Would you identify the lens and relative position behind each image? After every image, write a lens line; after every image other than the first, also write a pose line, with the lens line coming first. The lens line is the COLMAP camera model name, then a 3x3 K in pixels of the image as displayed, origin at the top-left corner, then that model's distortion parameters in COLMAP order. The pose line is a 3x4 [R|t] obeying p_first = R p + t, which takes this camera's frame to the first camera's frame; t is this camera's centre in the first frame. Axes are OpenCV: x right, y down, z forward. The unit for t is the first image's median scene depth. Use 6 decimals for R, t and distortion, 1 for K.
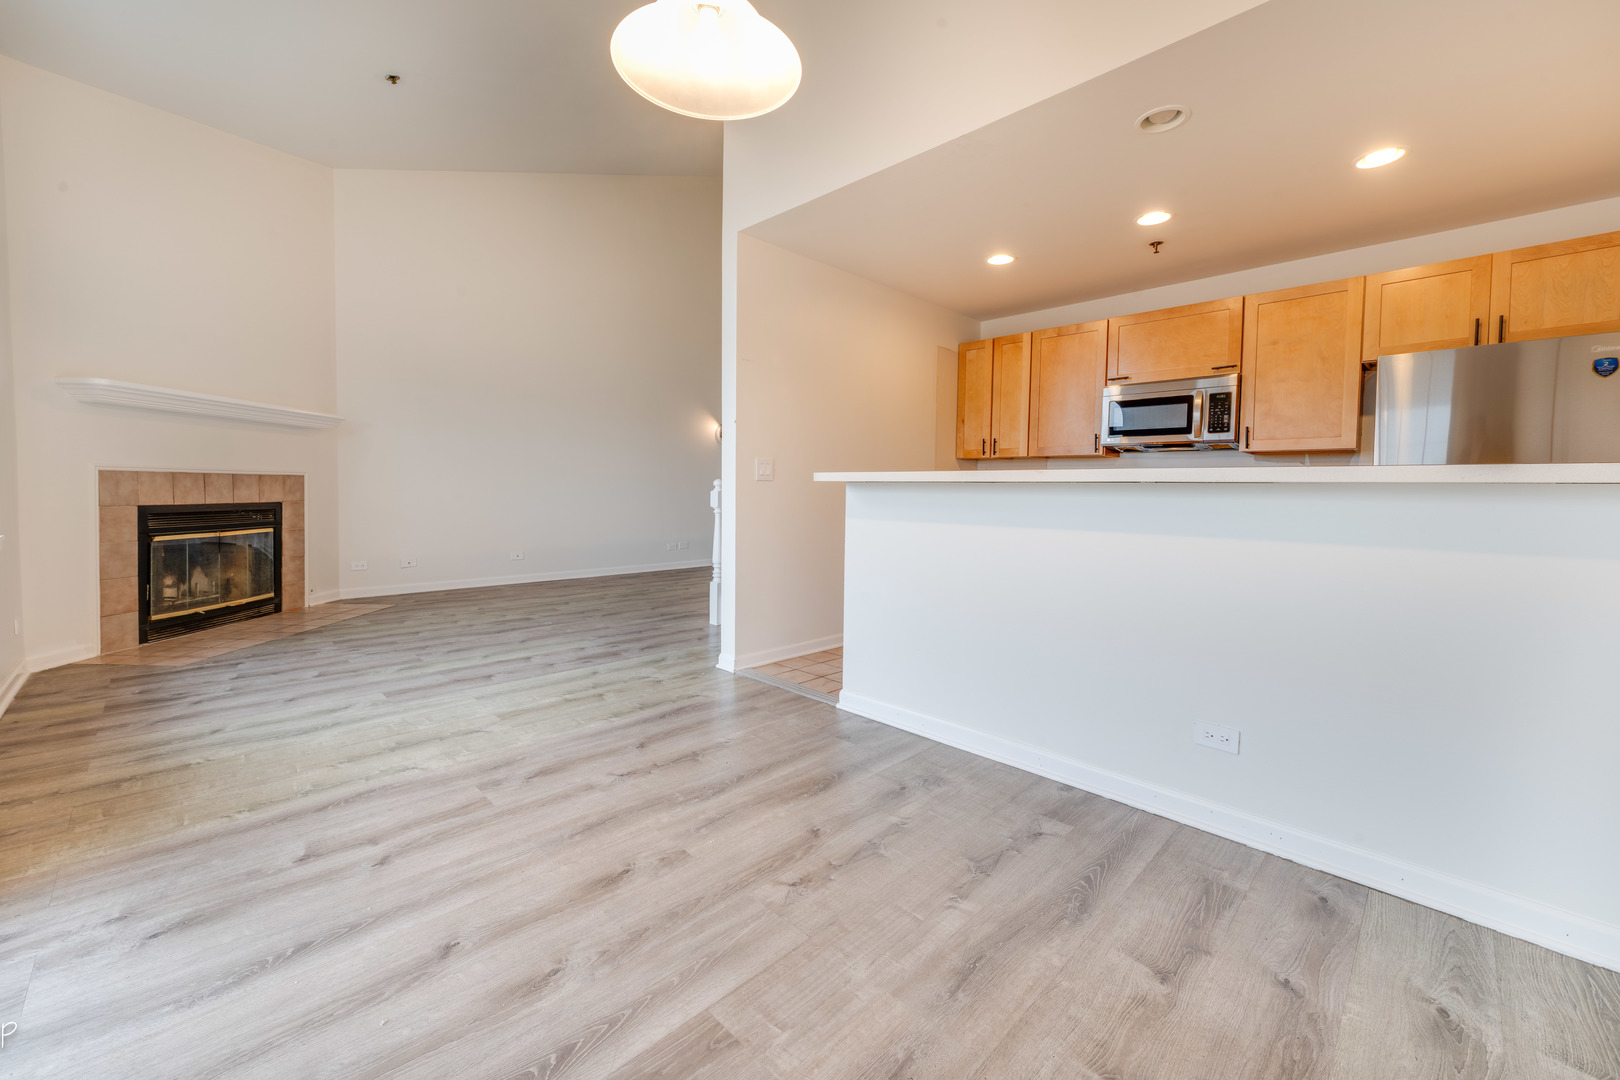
lens RADIAL K [[642.5, 0, 812.7], [0, 642.5, 511.9], [0, 0, 1]] dist [0.004088, 0.000798]
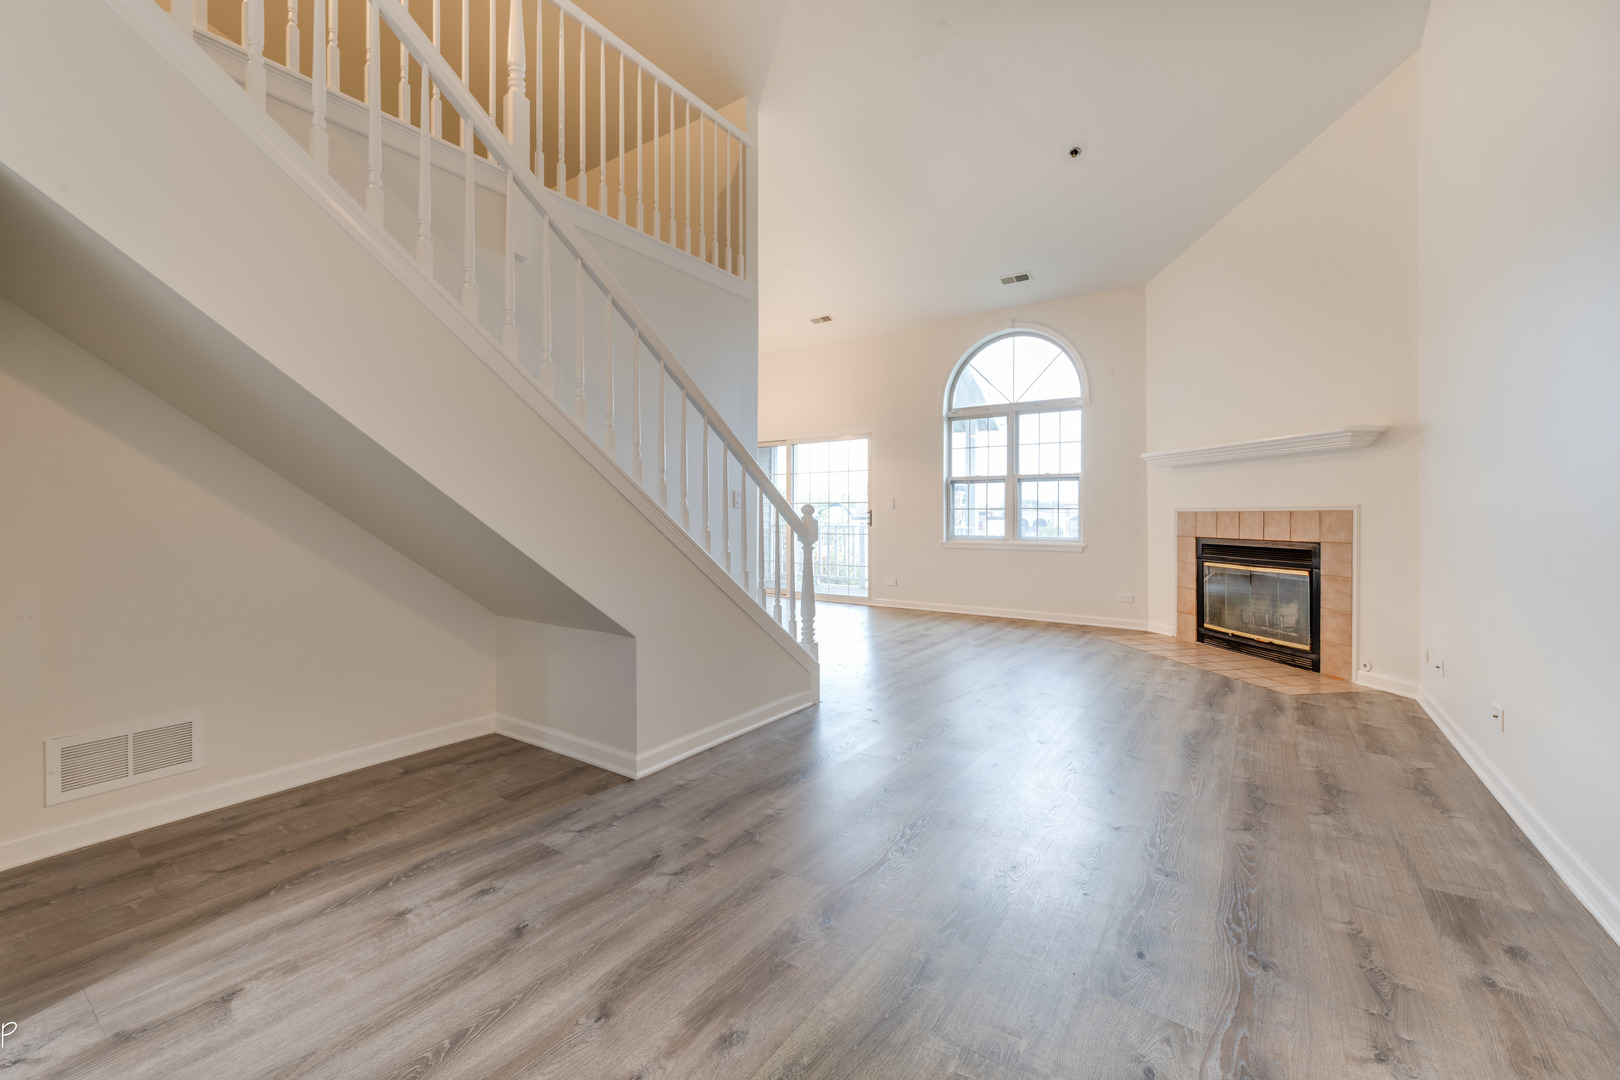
lens RADIAL K [[642.5, 0, 804.2], [0, 642.5, 513.2], [0, 0, 1]] dist [0.004088, 0.000798]
pose [[-0.987548, -0.019729, -0.156075, -0.026697], [-0.024686, 0.999248, 0.029890, -0.068879], [0.155368, 0.033371, -0.987293, 1.909469]]
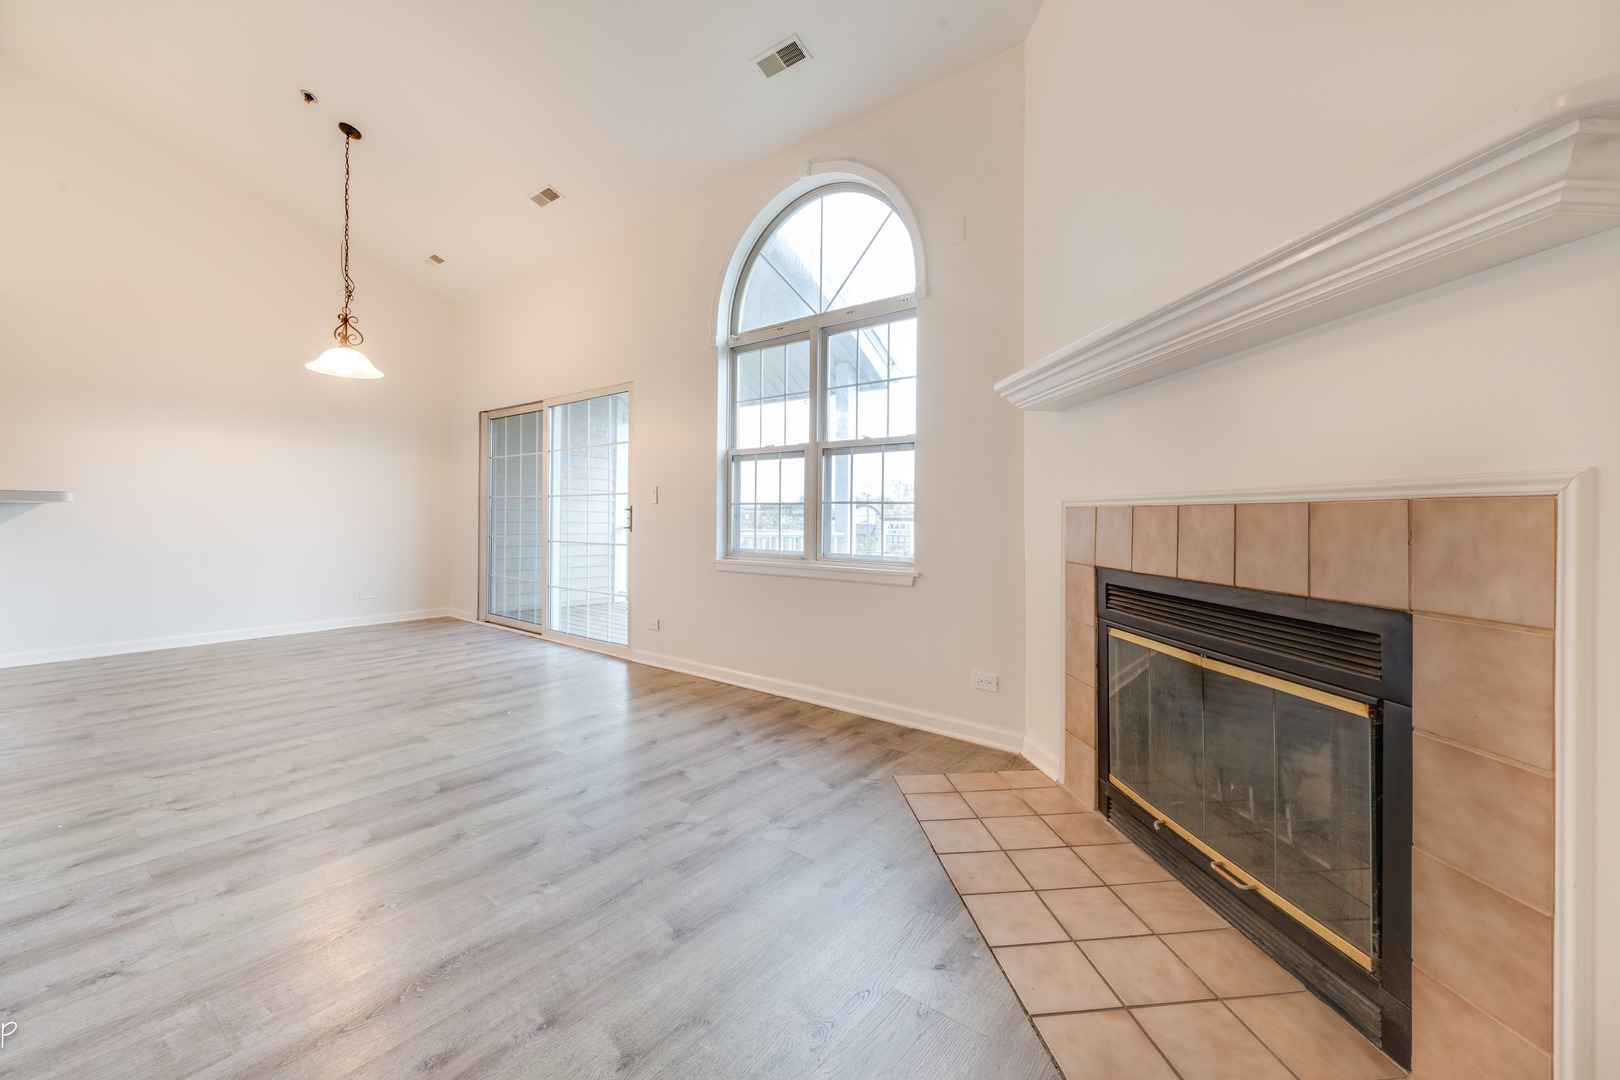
lens RADIAL K [[642.5, 0, 810.3], [0, 642.5, 510.6], [0, 0, 1]] dist [0.004088, 0.000798]
pose [[-0.994110, -0.024582, -0.105549, -0.635629], [-0.027479, 0.999282, 0.026079, -0.058666], [0.104832, 0.028825, -0.994072, 1.342920]]
